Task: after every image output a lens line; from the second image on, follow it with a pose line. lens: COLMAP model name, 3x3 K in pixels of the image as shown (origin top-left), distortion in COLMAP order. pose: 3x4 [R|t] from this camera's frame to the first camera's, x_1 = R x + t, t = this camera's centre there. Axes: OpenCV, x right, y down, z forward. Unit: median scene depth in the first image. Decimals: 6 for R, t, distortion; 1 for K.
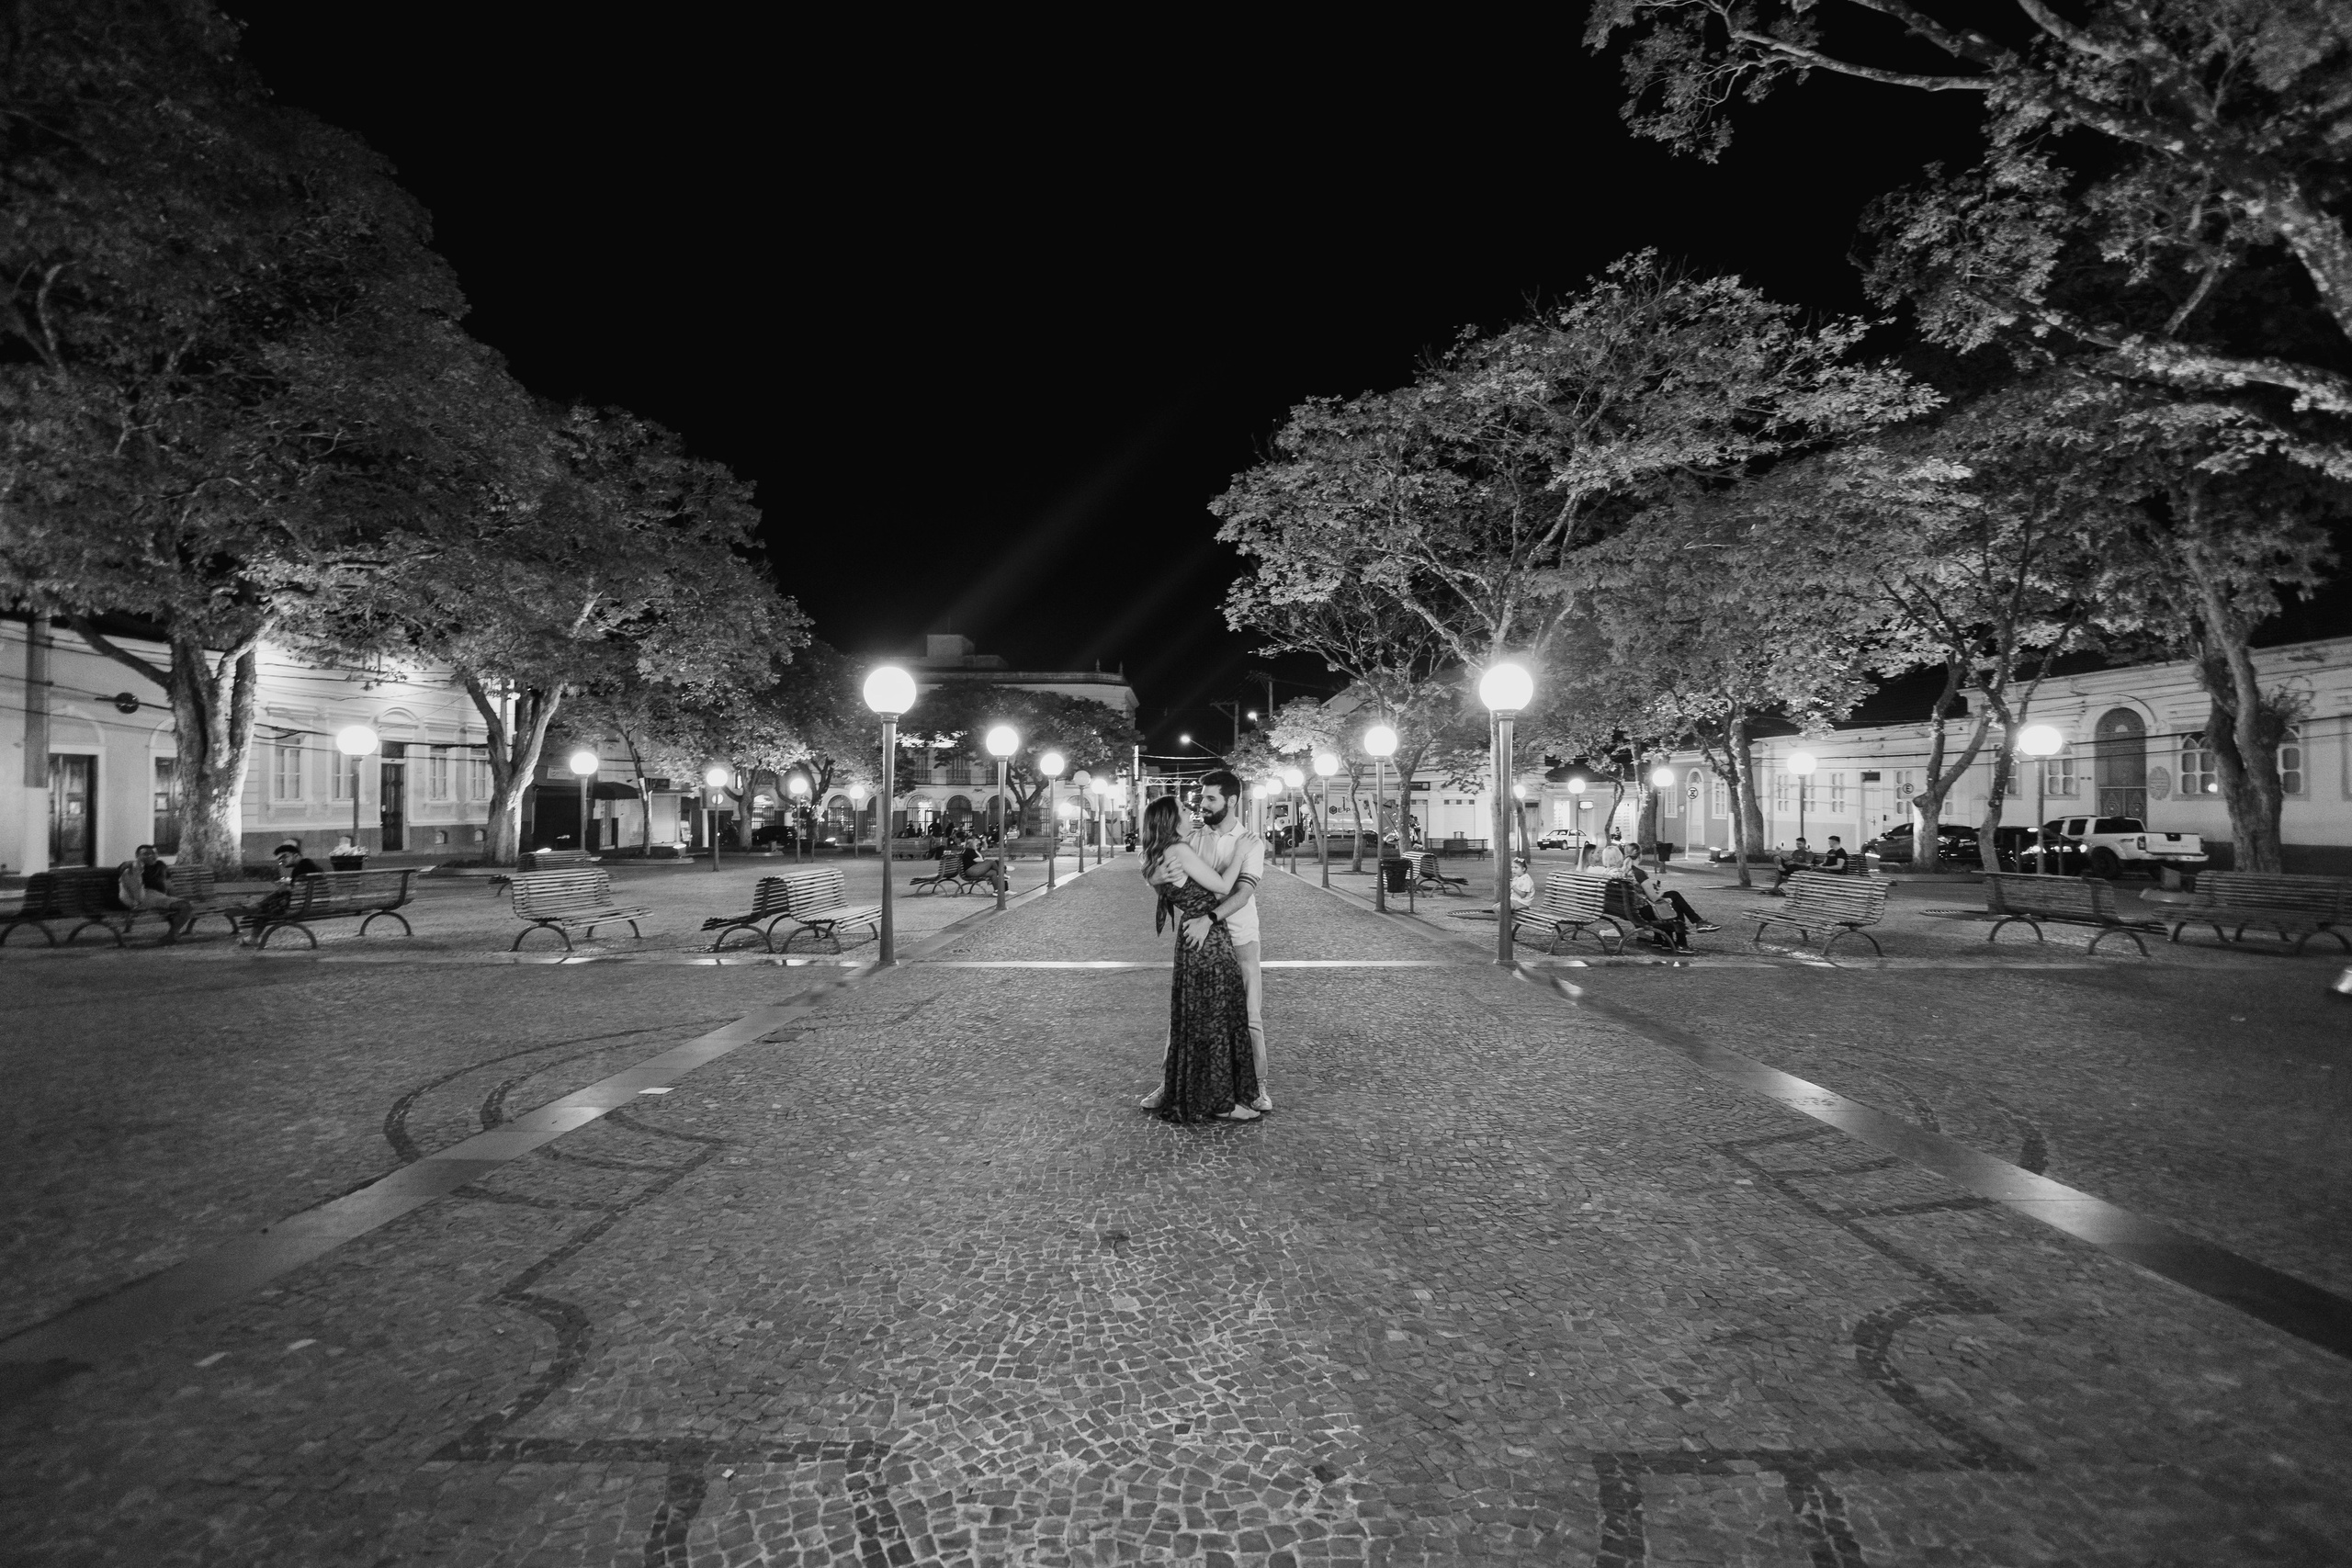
lens RADIAL K [[1021.4, 0, 1176.0], [0, 1021.4, 784.0], [0, 0, 1]] dist [-0.004877, 0.000061]
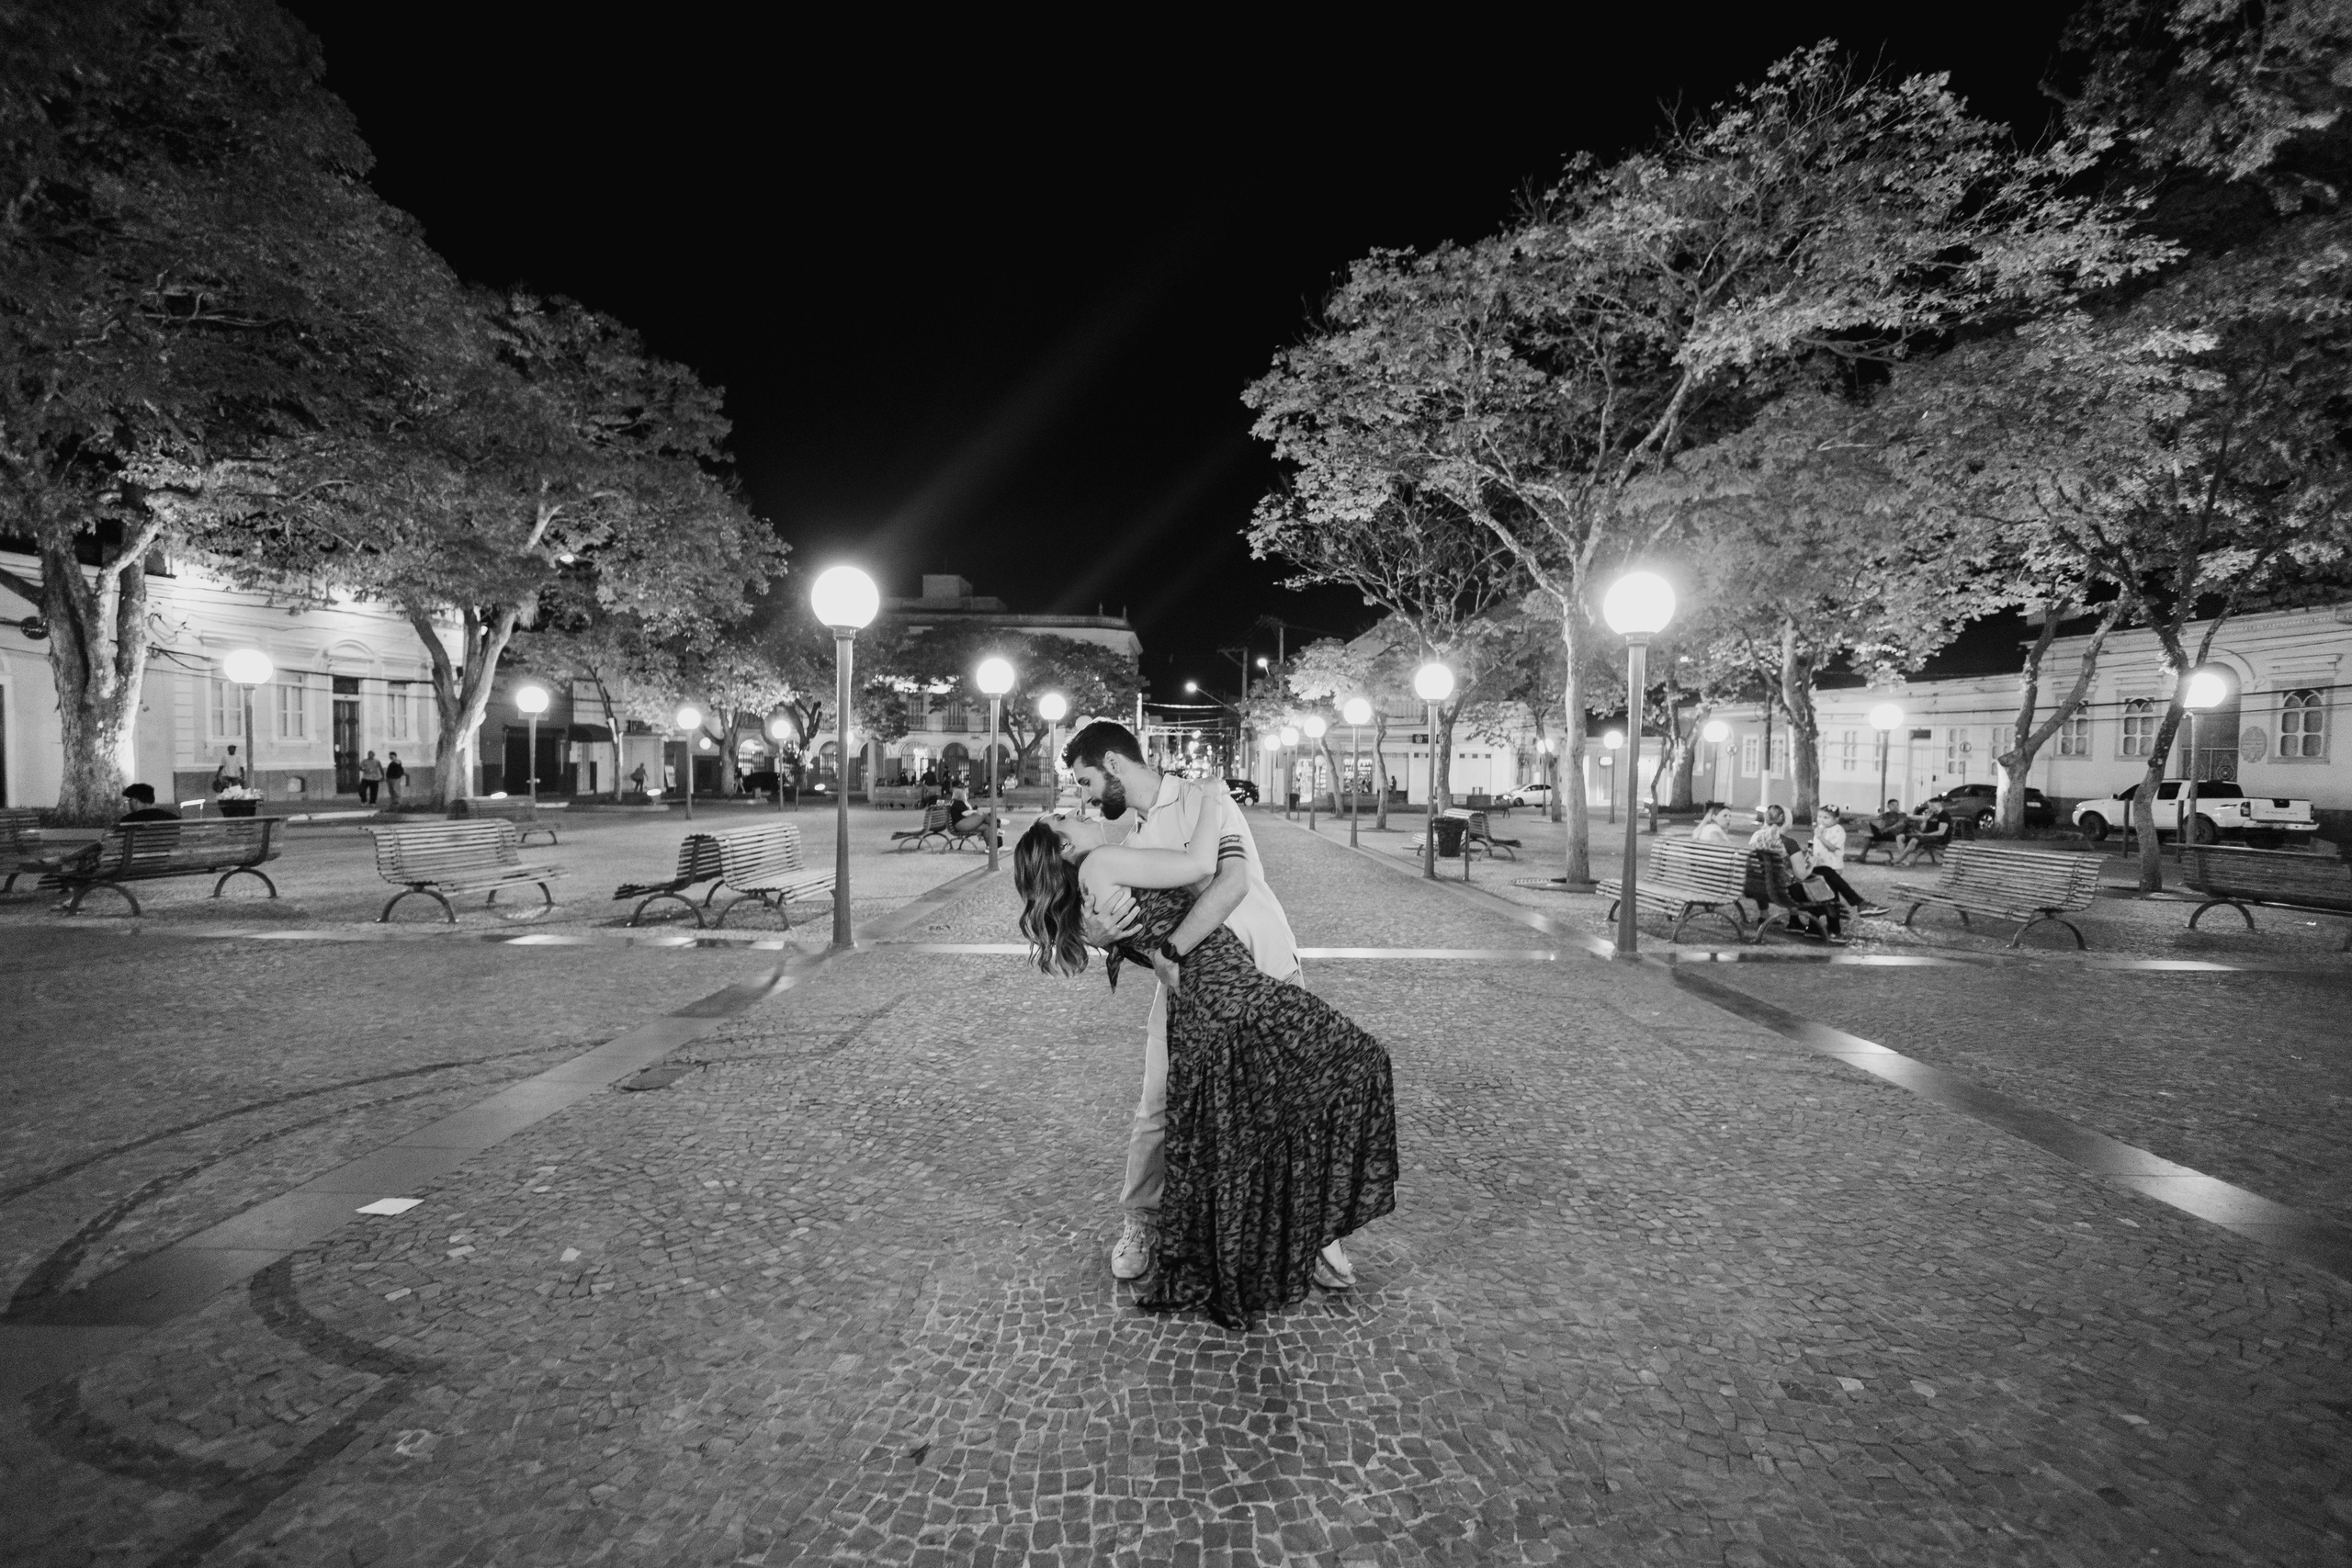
lens RADIAL K [[1021.4, 0, 1176.0], [0, 1021.4, 784.0], [0, 0, 1]] dist [-0.004877, 0.000061]
pose [[0.999922, 0.012499, 0.000773, -0.015252], [-0.012521, 0.998795, 0.047452, 0.005599], [-0.000179, -0.047458, 0.998873, 0.121750]]
